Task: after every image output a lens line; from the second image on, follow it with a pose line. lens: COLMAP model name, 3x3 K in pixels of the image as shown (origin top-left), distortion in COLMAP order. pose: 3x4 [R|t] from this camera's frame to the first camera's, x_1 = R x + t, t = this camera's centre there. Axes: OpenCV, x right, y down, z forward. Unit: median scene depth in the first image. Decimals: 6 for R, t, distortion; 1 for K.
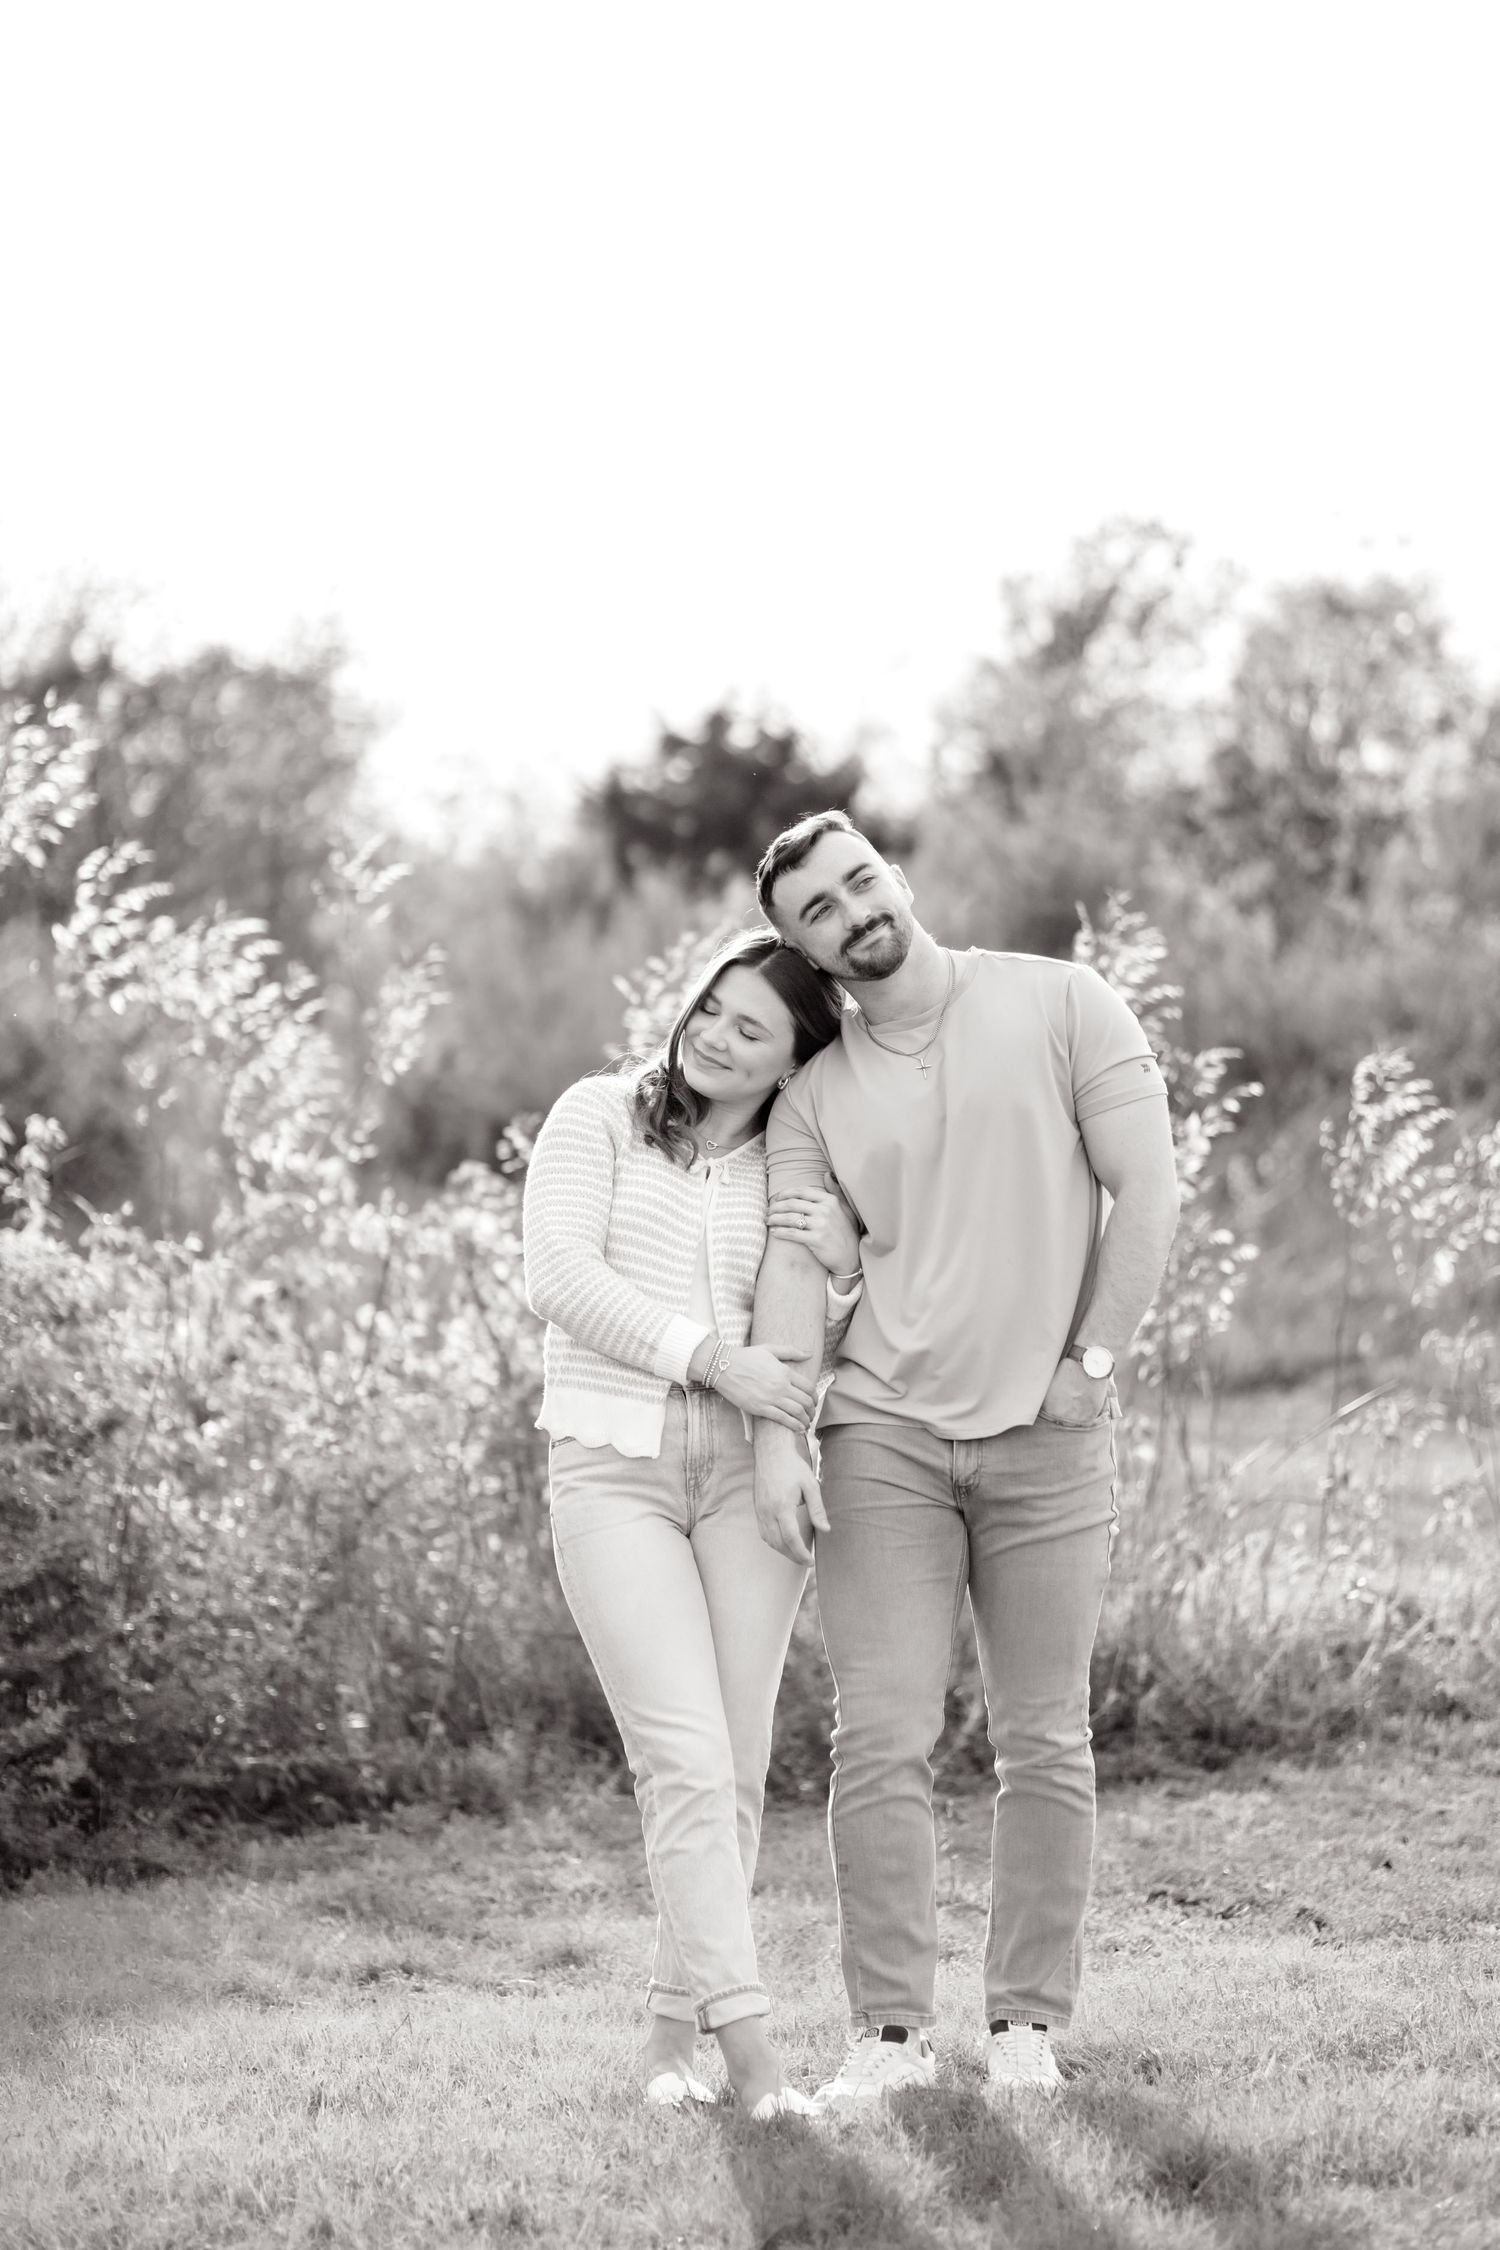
lens RADIAL K [[5610.5, 0, 750.0], [0, 5610.5, 1125.0], [0, 0, 1]] dist [-0.006007, 0.219693]
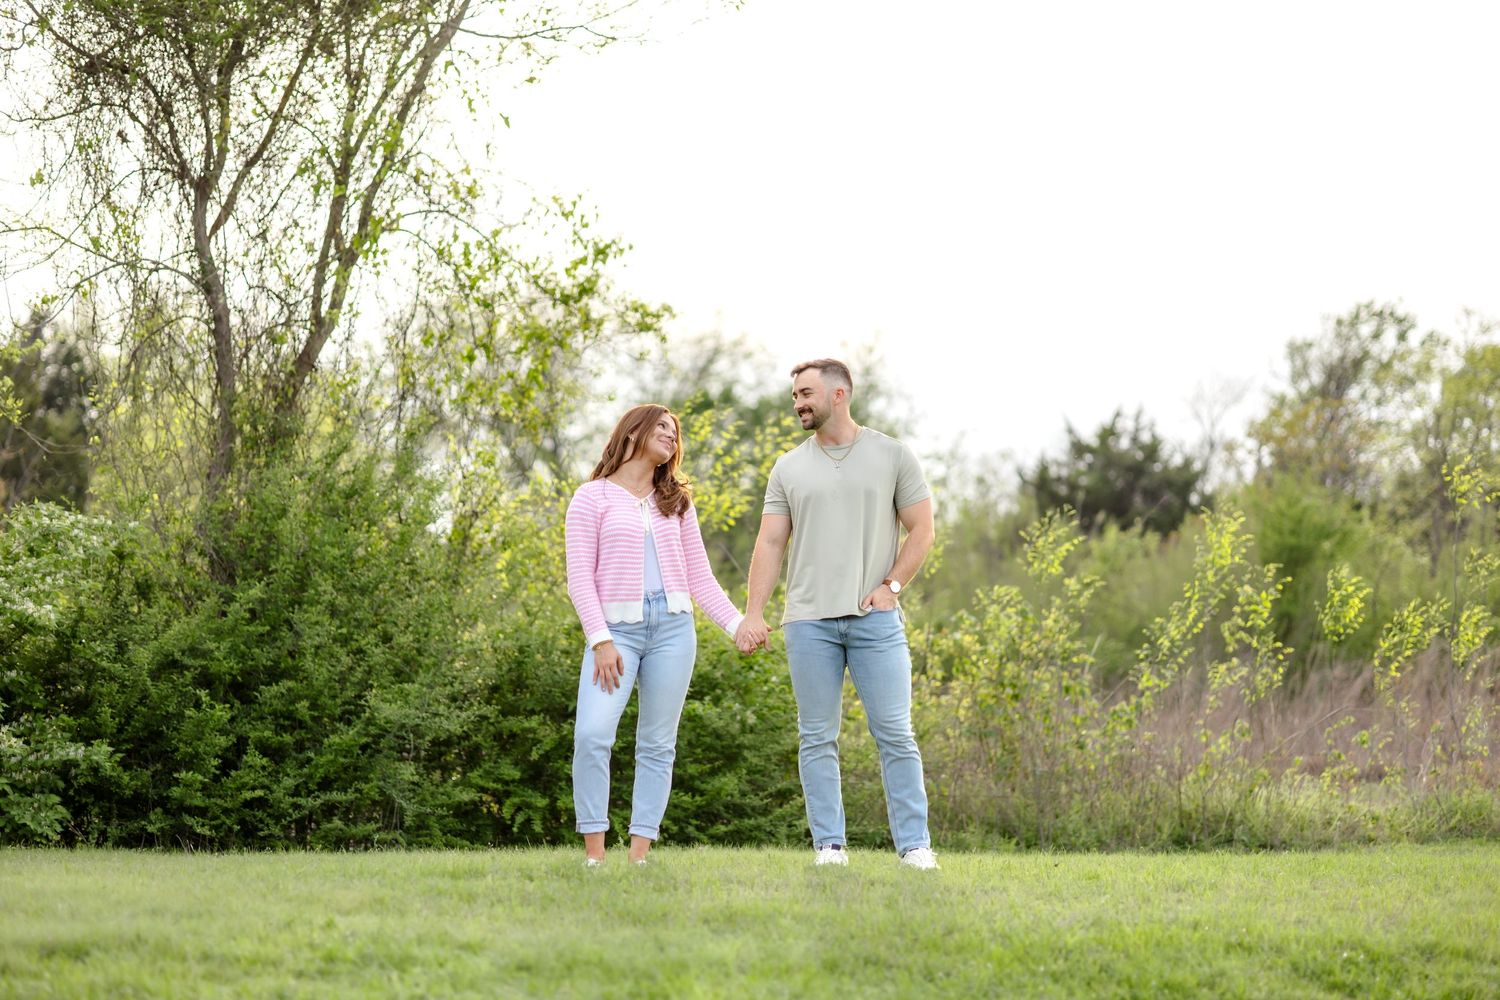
lens RADIAL K [[3740.4, 0, 750.0], [0, 3740.4, 500.0], [0, 0, 1]] dist [-0.006007, 0.219693]
pose [[0.994633, 0.009407, -0.103041, 0.004116], [-0.014961, 0.998469, -0.053261, 0.007888], [0.102382, 0.054517, 0.993250, -0.101180]]
